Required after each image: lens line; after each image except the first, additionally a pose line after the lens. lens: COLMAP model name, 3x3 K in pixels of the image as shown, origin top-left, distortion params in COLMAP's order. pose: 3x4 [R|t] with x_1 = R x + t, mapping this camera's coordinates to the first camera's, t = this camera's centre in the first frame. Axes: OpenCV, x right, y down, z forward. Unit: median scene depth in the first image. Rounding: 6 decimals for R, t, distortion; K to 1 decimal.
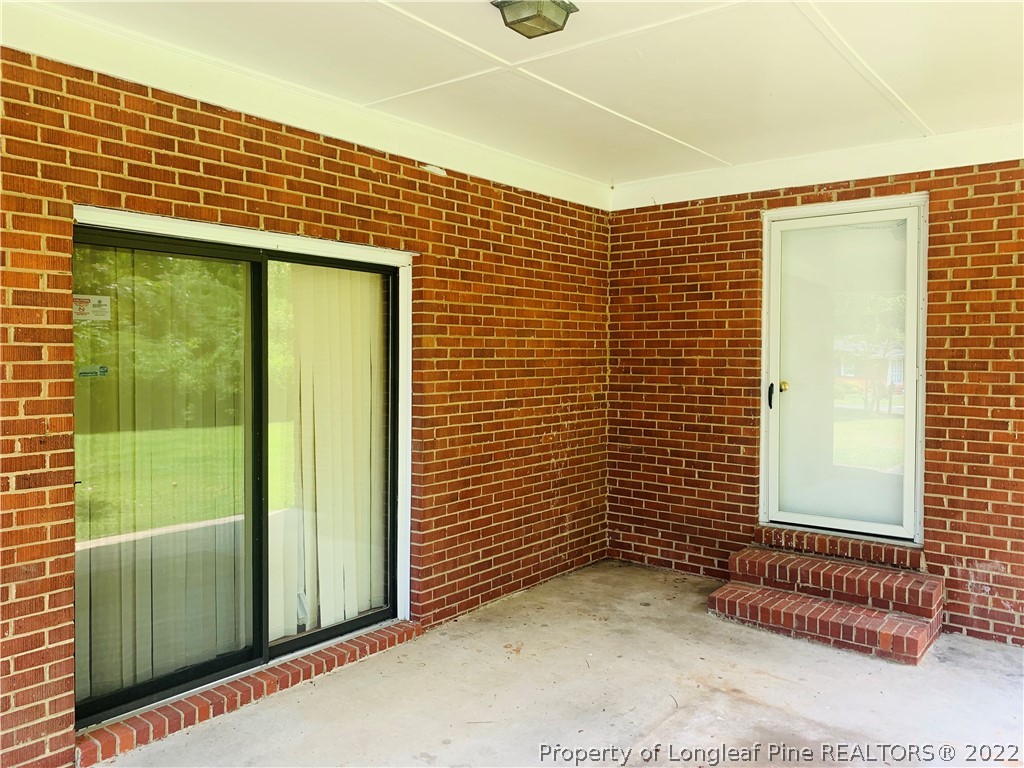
lens RADIAL K [[791.9, 0, 516.1], [0, 791.9, 370.9], [0, 0, 1]] dist [0.044625, -0.056976]
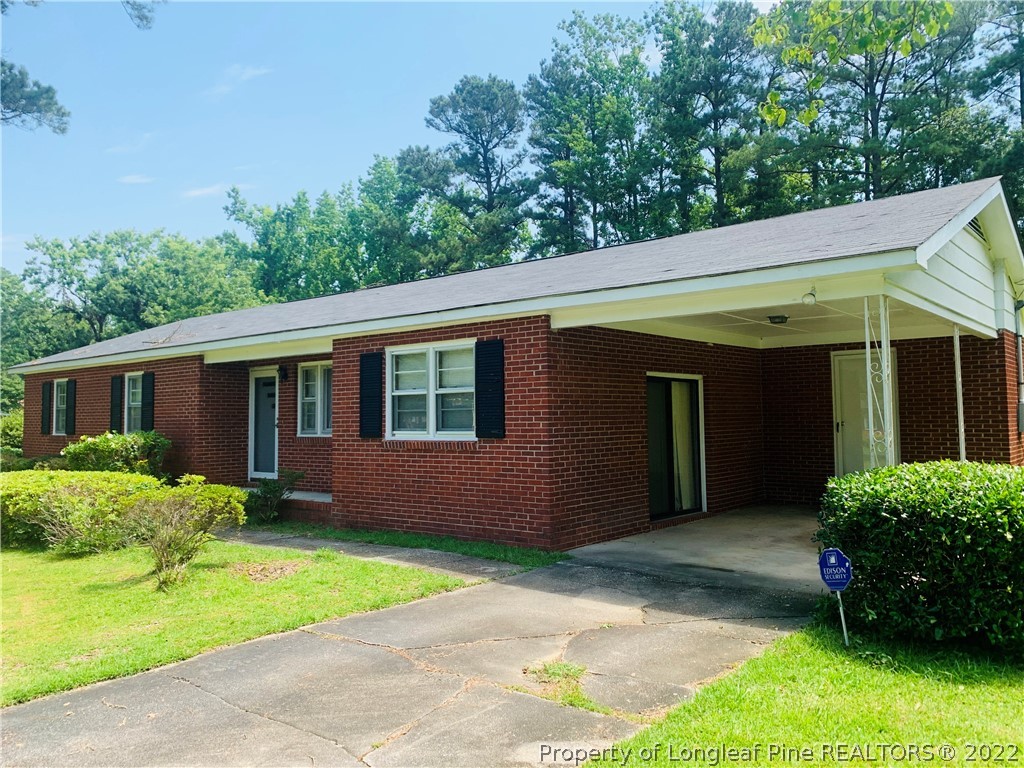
lens RADIAL K [[791.9, 0, 516.1], [0, 791.9, 370.9], [0, 0, 1]] dist [0.044625, -0.056976]
pose [[0.999434, -0.019767, -0.027205, -0.683027], [0.017479, 0.996486, -0.081912, 0.047880], [0.028729, 0.081391, 0.996268, -1.689778]]
